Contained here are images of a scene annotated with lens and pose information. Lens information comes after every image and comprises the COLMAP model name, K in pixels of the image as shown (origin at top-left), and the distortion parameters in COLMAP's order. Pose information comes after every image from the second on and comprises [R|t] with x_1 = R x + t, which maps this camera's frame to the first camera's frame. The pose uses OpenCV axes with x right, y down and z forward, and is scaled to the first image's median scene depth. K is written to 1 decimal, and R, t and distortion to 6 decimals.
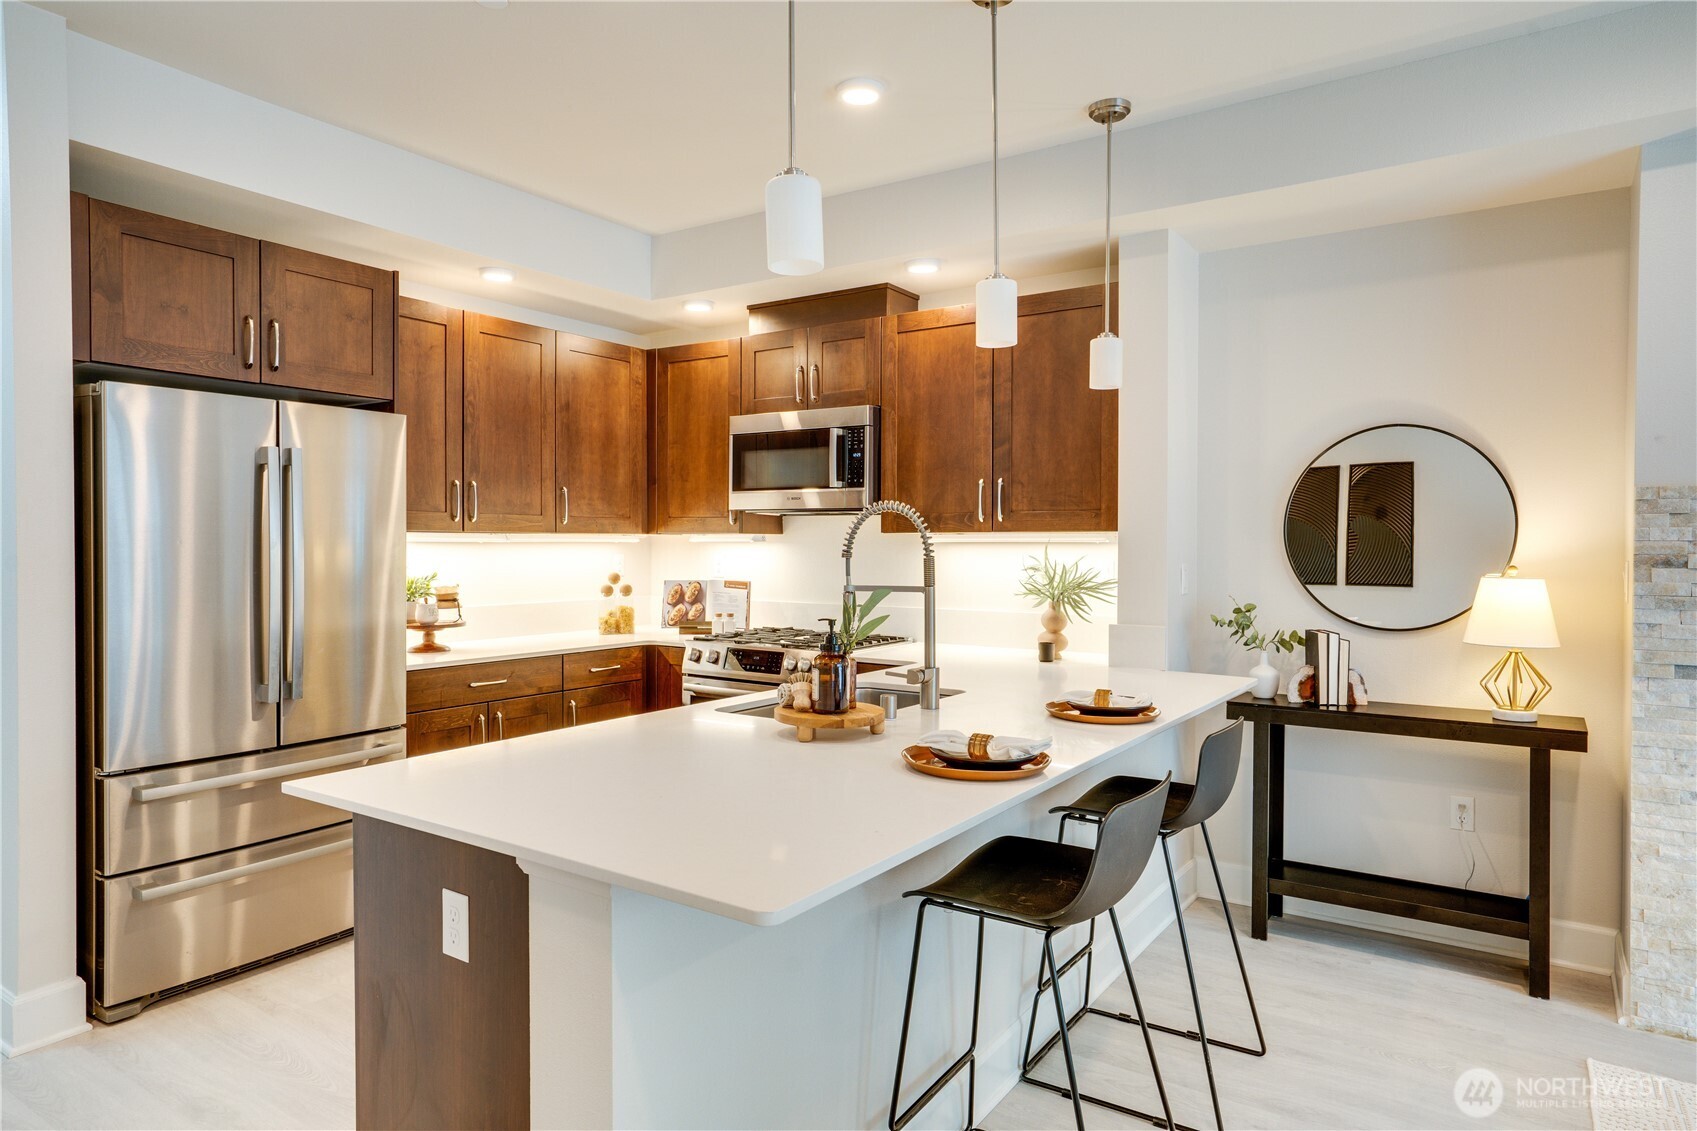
lens RADIAL K [[1058.2, 0, 879.9], [0, 1058.2, 555.7], [0, 0, 1]] dist [0.004646, 0.002793]
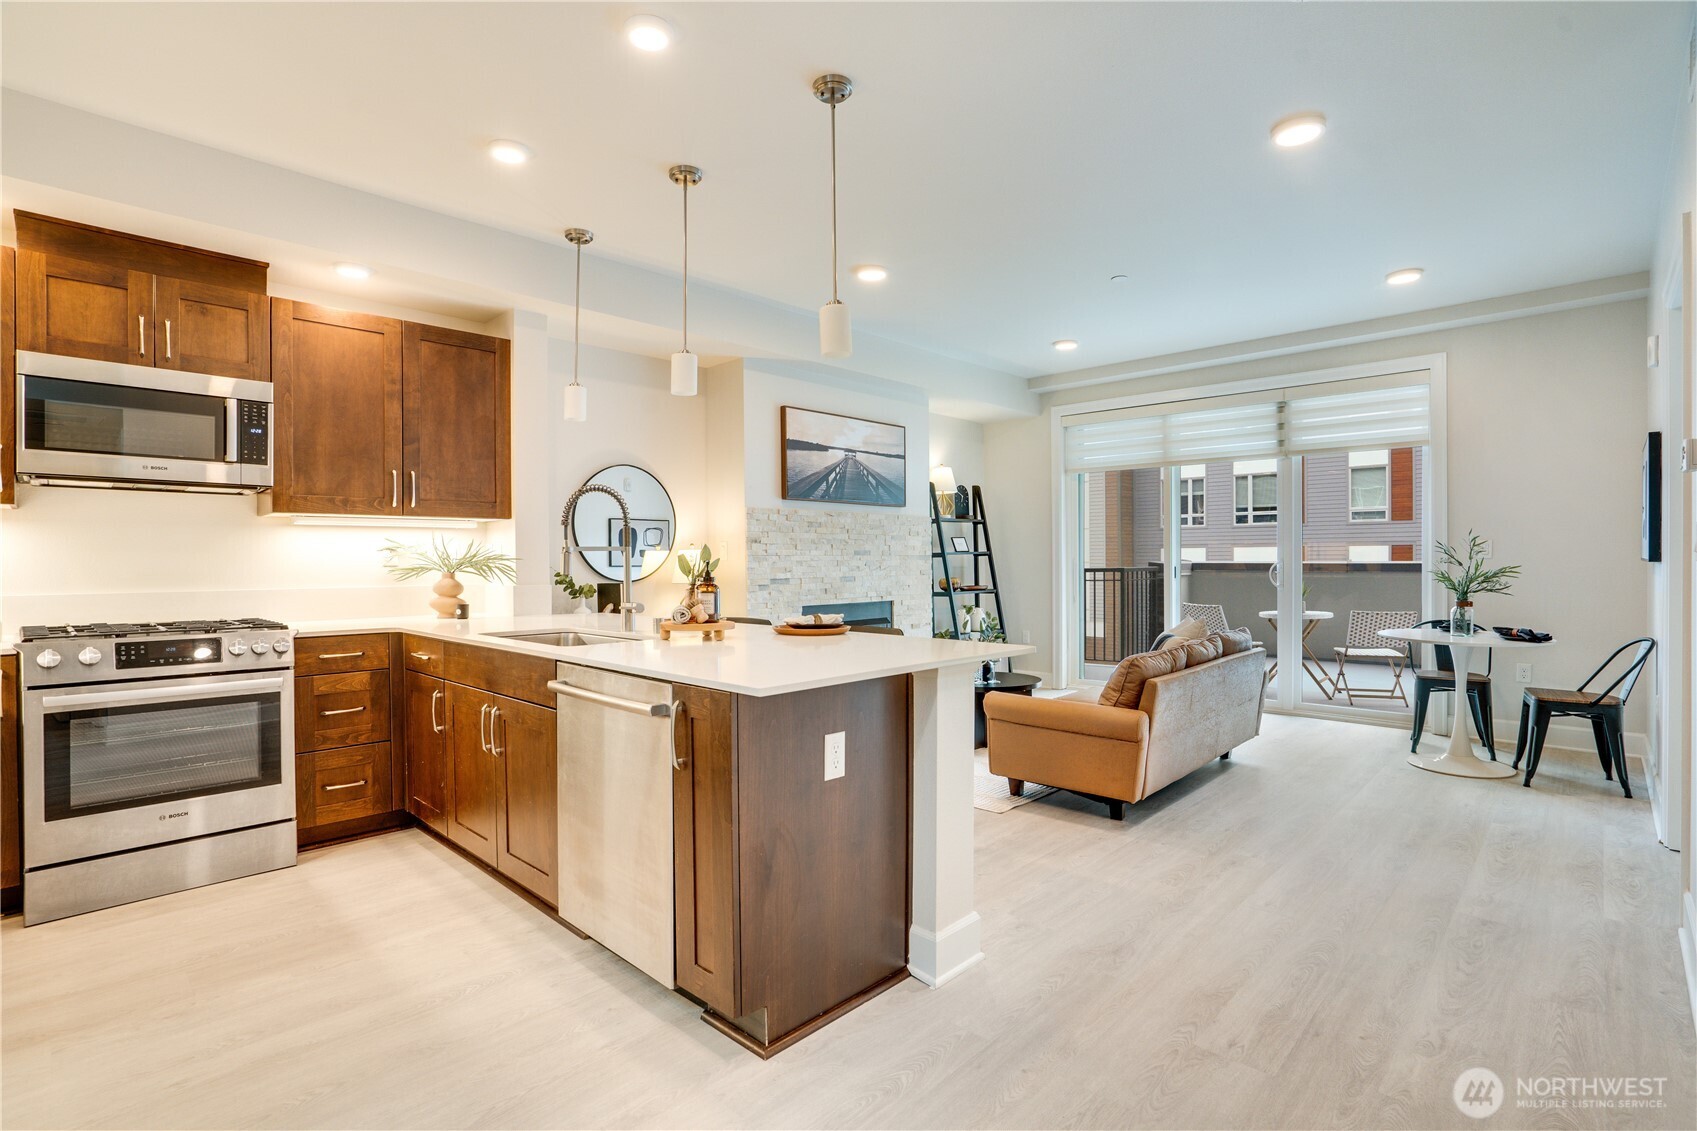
lens RADIAL K [[798.5, 0, 860.3], [0, 798.5, 568.3], [0, 0, 1]] dist [-0.055190, 0.014682]
pose [[0.153951, -0.014798, 0.987968, -0.642300], [0.020203, 0.999726, 0.011826, 0.033839], [-0.987872, 0.018140, 0.154208, 0.345218]]
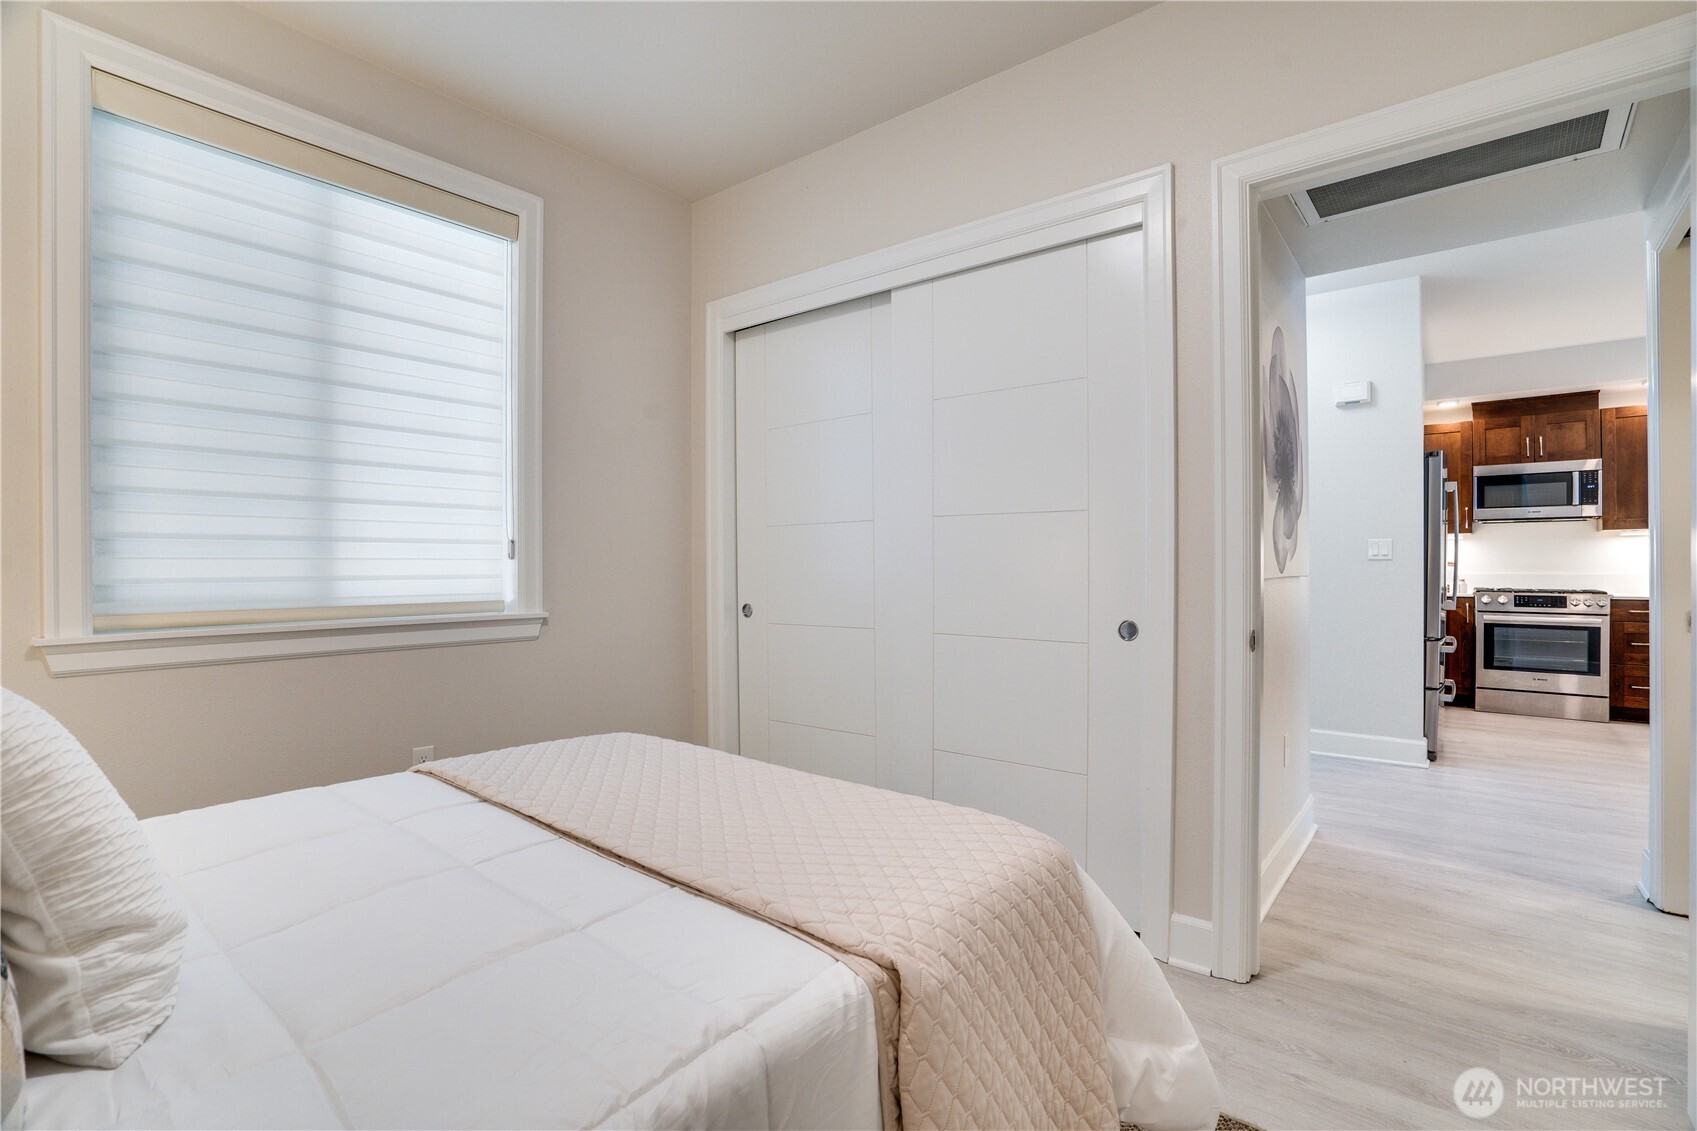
lens RADIAL K [[778.1, 0, 849.7], [0, 778.1, 562.1], [0, 0, 1]] dist [-0.006291, 0.000049]
pose [[0.996622, -0.015519, -0.080641, -1.170124], [0.014767, 0.999842, -0.009915, 0.027134], [0.080782, 0.008690, 0.996694, -0.405224]]
